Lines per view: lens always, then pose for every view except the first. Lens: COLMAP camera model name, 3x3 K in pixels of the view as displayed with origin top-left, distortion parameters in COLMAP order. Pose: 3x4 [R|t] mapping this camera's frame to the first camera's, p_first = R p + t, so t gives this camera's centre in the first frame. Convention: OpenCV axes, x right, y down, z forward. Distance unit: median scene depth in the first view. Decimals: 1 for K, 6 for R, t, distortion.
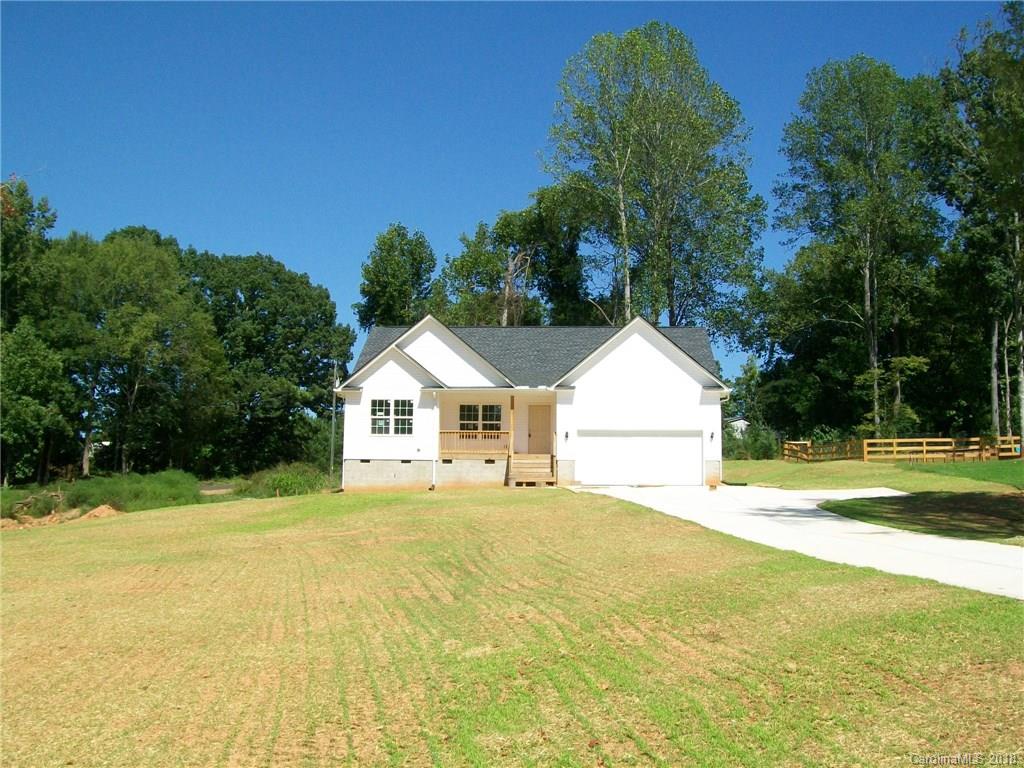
lens RADIAL K [[1106.5, 0, 512.4], [0, 1106.5, 381.6], [0, 0, 1]] dist [-0.121042, 0.000000]
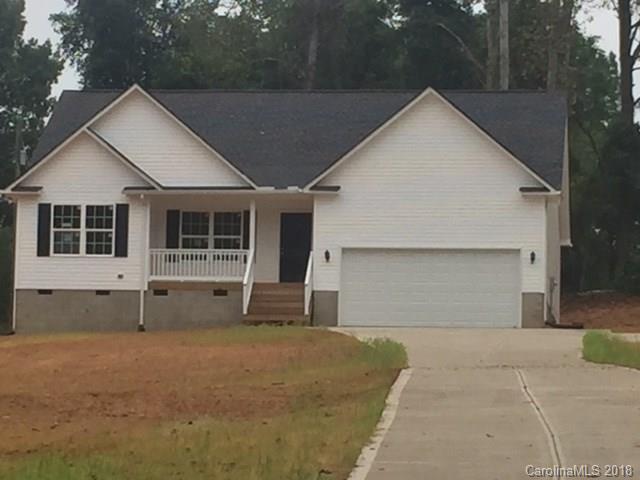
lens RADIAL K [[2690.4, 0, 322.2], [0, 2690.4, 239.7], [0, 0, 1]] dist [0.528709, 0.000000]
pose [[0.998243, 0.000608, -0.059246, 0.121913], [0.002106, 0.998952, 0.045729, -0.033613], [0.059212, -0.045773, 0.997195, -0.596347]]
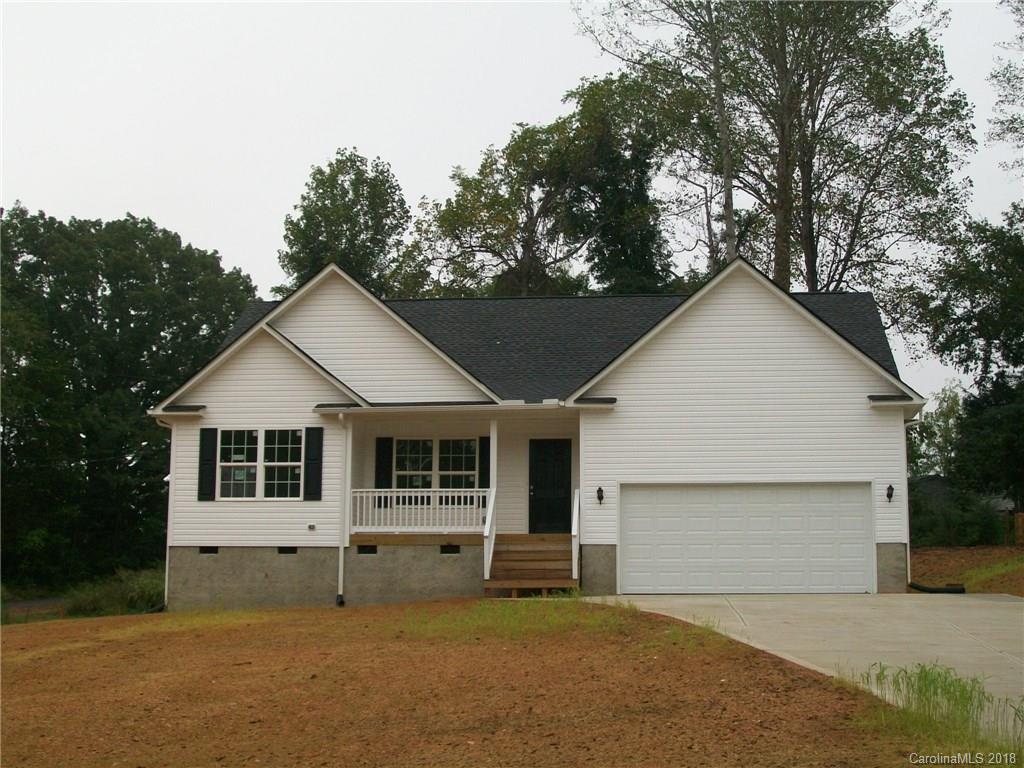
lens RADIAL K [[1662.5, 0, 509.6], [0, 1662.5, 375.4], [0, 0, 1]] dist [-0.017567, 0.000000]
pose [[0.999028, -0.014604, -0.041586, 0.032909], [0.013099, 0.999257, -0.036245, 0.017163], [0.042084, 0.035666, 0.998477, 0.192997]]
